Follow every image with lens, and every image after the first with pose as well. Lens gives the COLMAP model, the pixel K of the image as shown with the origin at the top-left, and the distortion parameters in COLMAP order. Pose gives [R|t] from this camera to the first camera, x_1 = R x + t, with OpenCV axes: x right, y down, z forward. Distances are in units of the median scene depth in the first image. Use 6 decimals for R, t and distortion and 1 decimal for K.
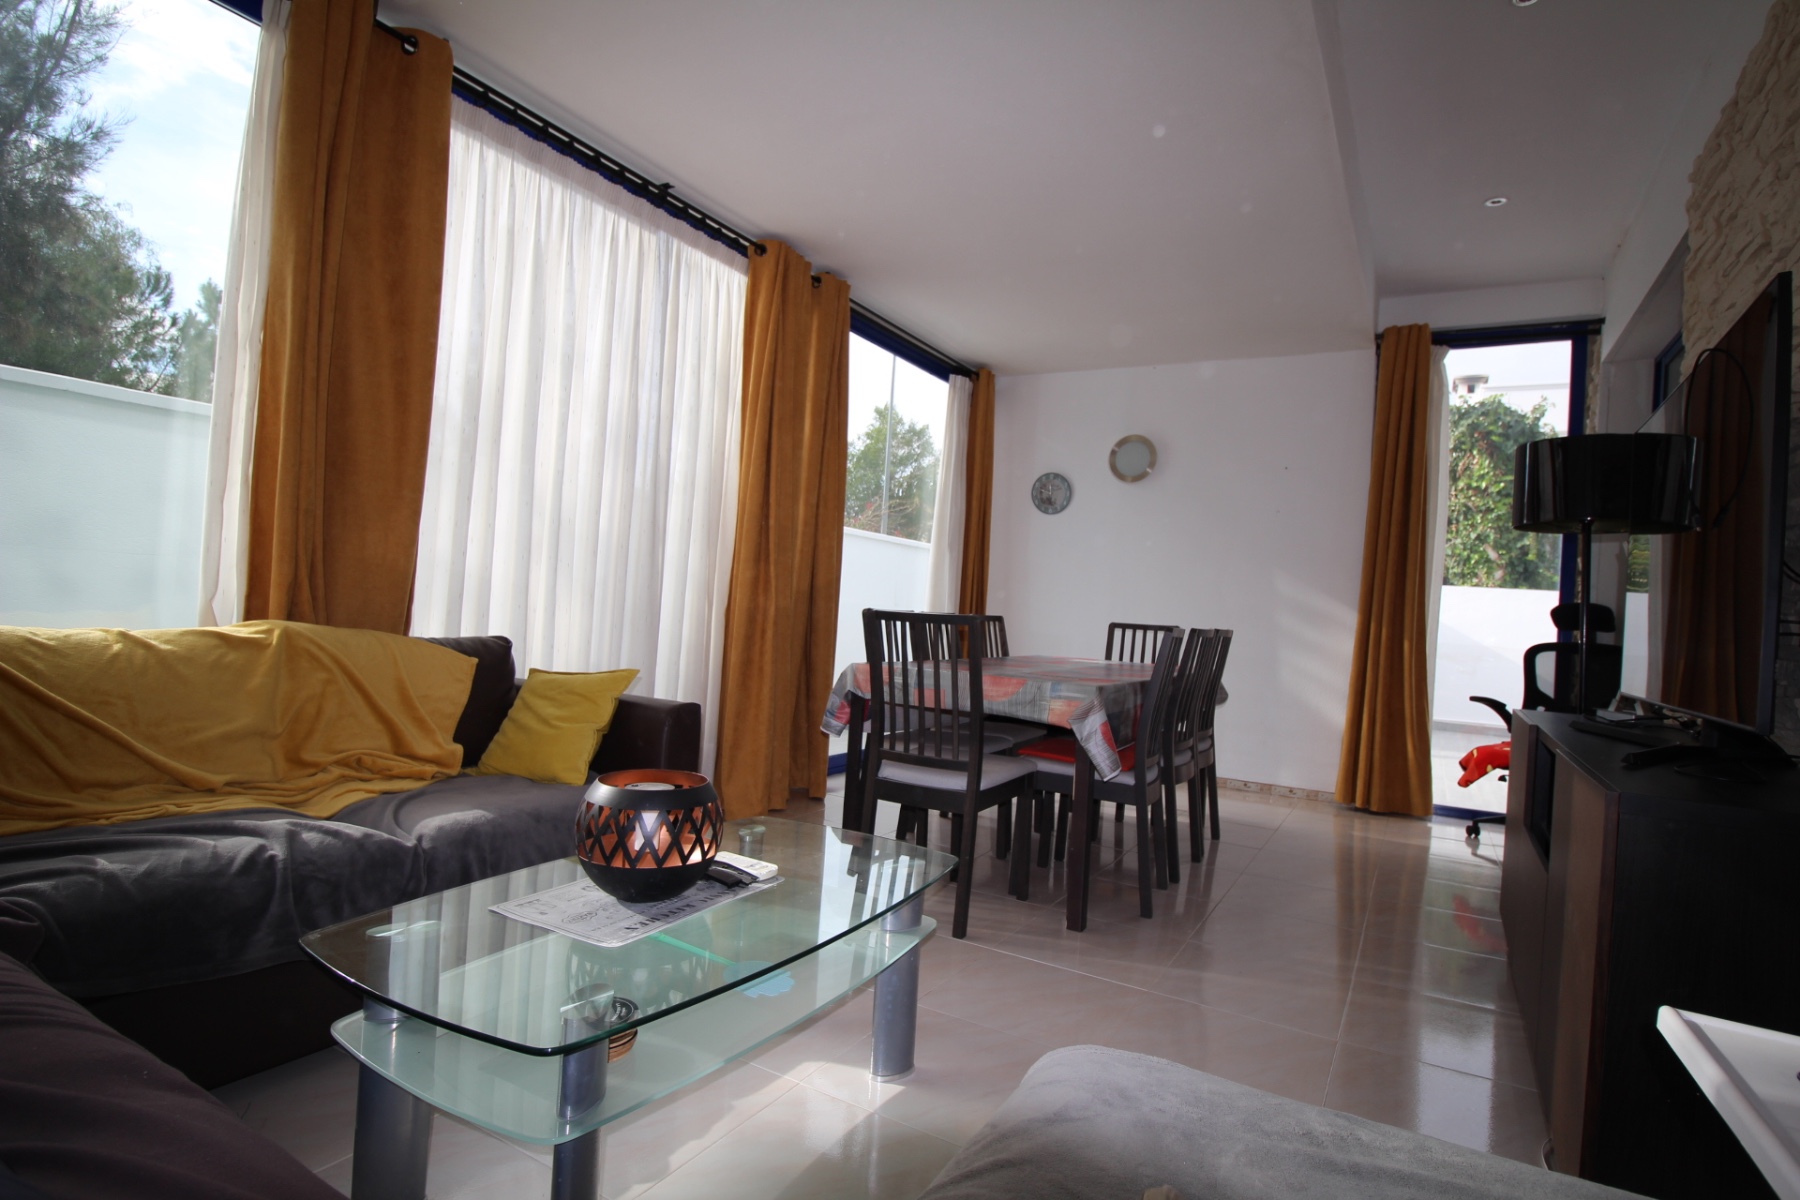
lens RADIAL K [[898.1, 0, 902.6], [0, 898.1, 596.9], [0, 0, 1]] dist [-0.015251, -0.001528]
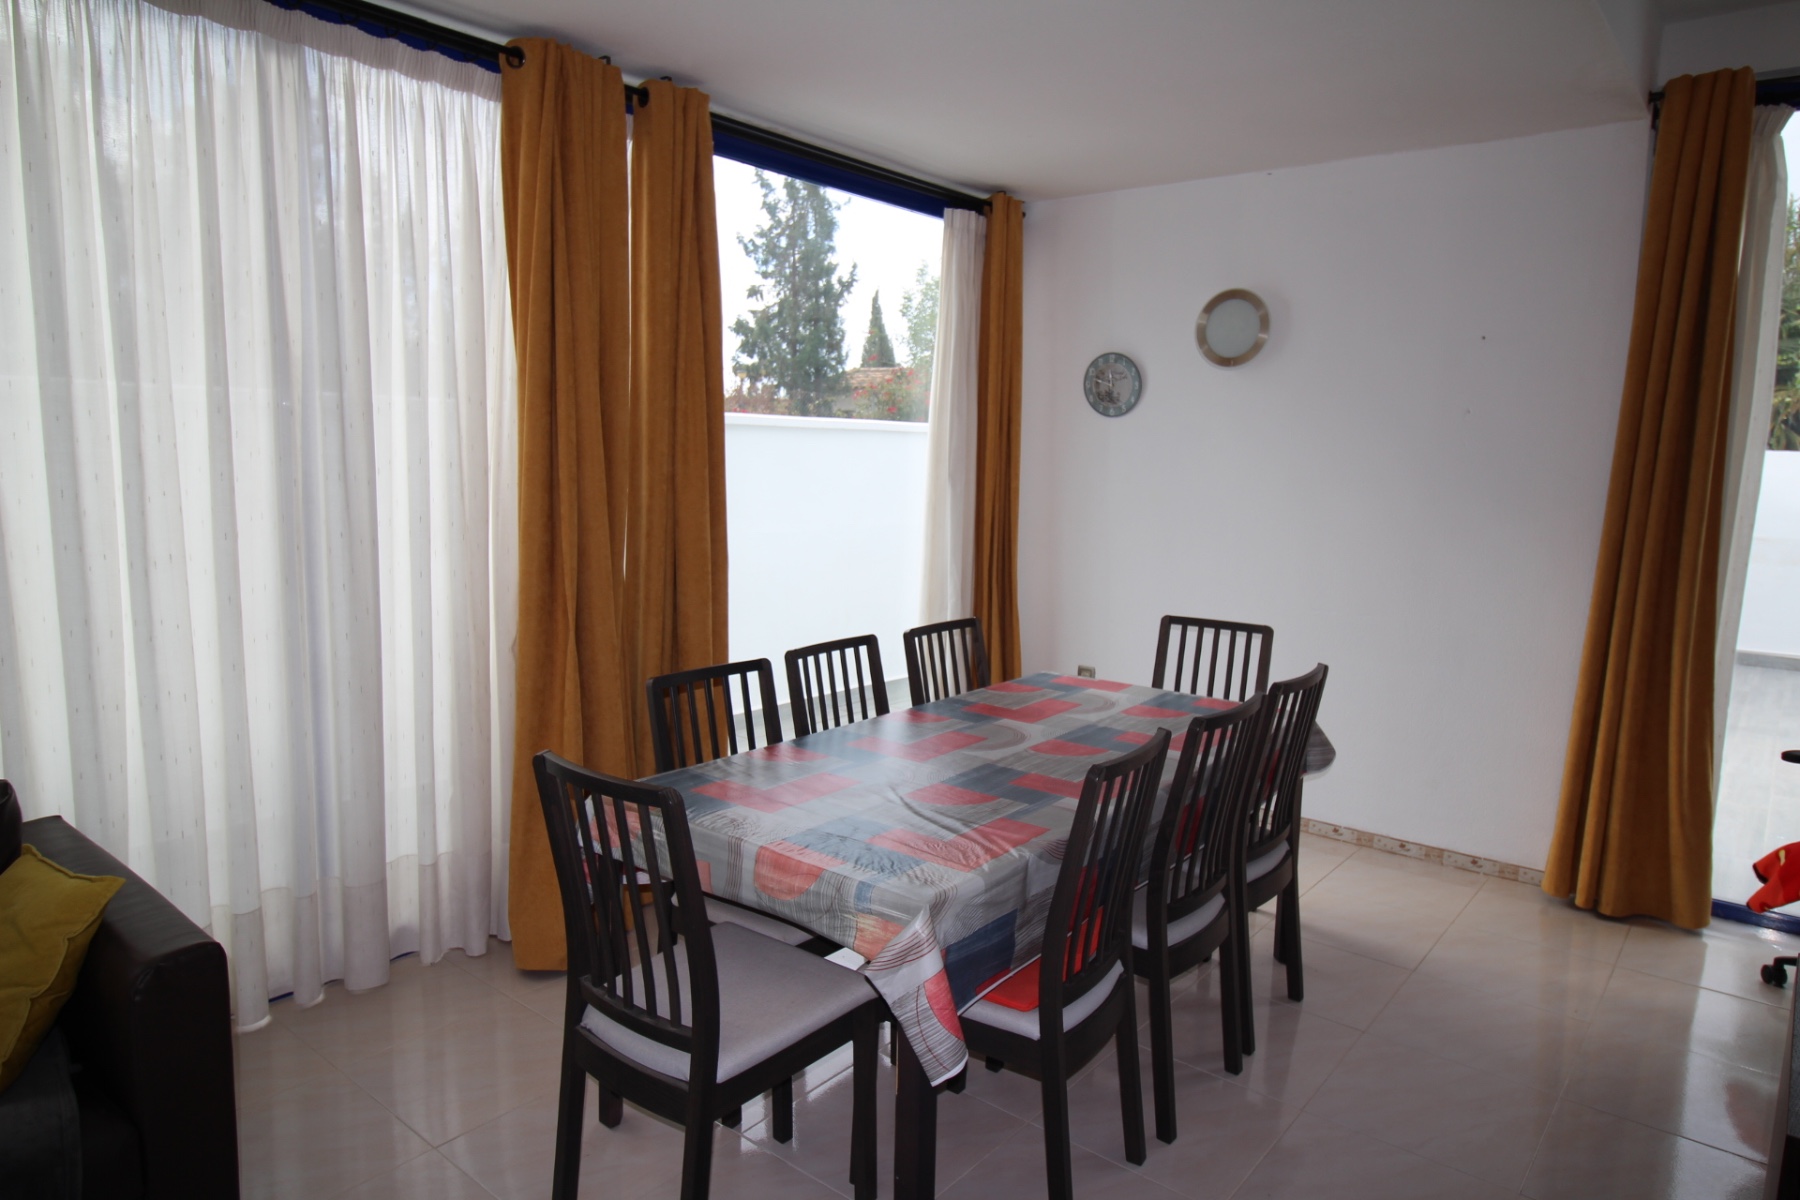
lens RADIAL K [[1116.7, 0, 898.0], [0, 1116.7, 599.9], [0, 0, 1]] dist [-0.013654, -0.001397]
pose [[0.987496, -0.021098, -0.156228, 0.167535], [0.041662, 0.990697, 0.129553, -0.089299], [0.152042, -0.134442, 0.979188, 0.205875]]
